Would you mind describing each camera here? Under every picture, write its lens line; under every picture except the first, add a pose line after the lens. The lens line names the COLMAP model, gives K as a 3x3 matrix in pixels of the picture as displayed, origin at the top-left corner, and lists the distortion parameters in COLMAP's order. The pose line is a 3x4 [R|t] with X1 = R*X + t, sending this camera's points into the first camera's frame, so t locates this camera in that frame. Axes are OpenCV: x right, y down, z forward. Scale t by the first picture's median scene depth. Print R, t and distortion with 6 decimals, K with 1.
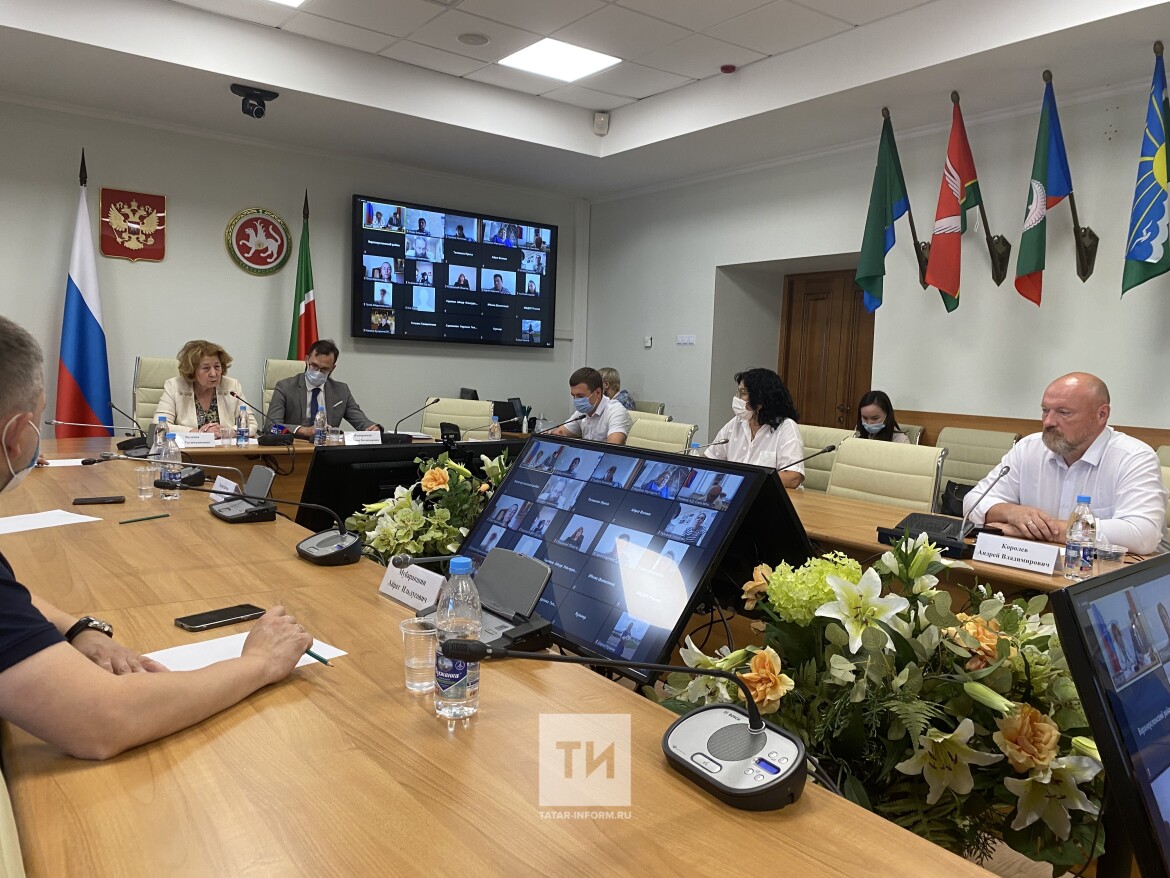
lens RADIAL K [[915.5, 0, 585.0], [0, 915.5, 439.0], [0, 0, 1]] dist [0.073508, -0.179566]
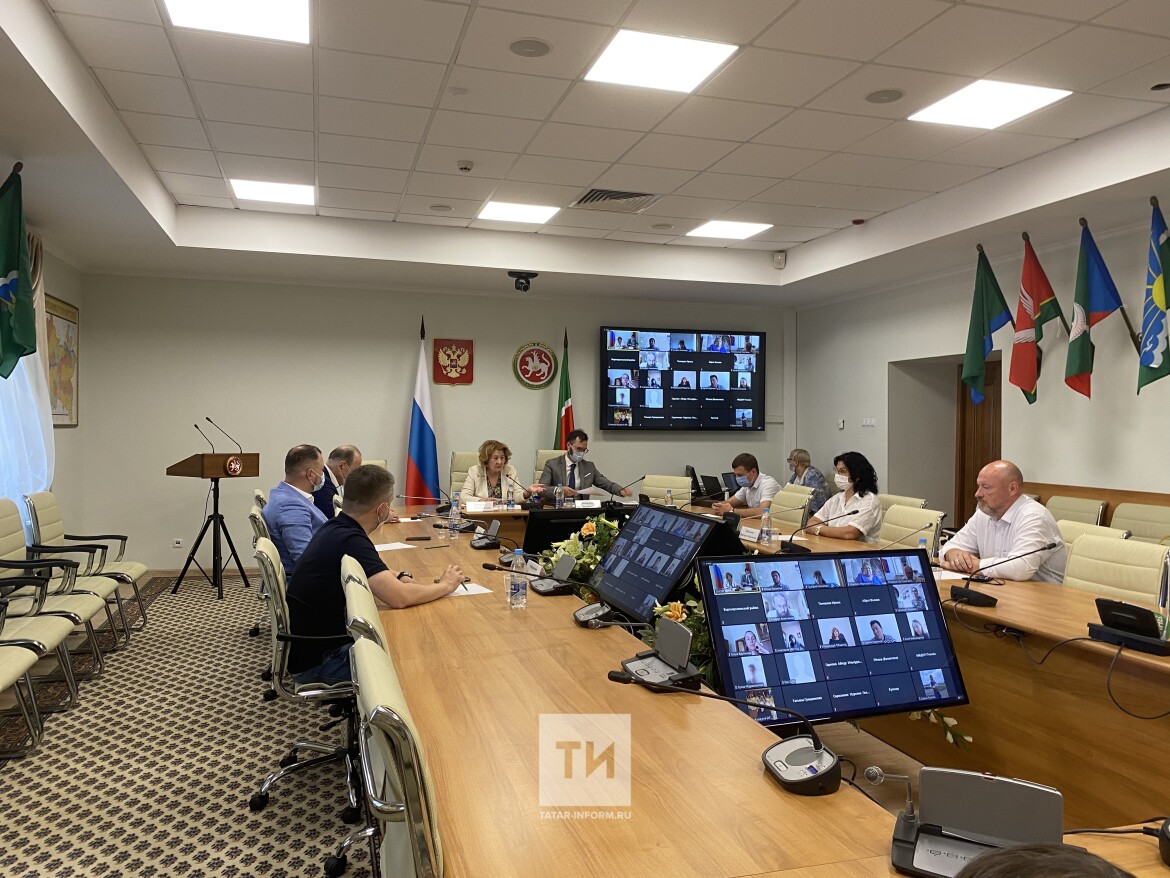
lens RADIAL K [[915.5, 0, 585.0], [0, 915.5, 439.0], [0, 0, 1]] dist [0.073508, -0.179566]
pose [[0.943053, -0.026663, -0.331573, 0.171862], [0.002733, 0.997370, -0.072428, -0.000102], [0.332632, 0.067397, 0.940645, -0.272612]]
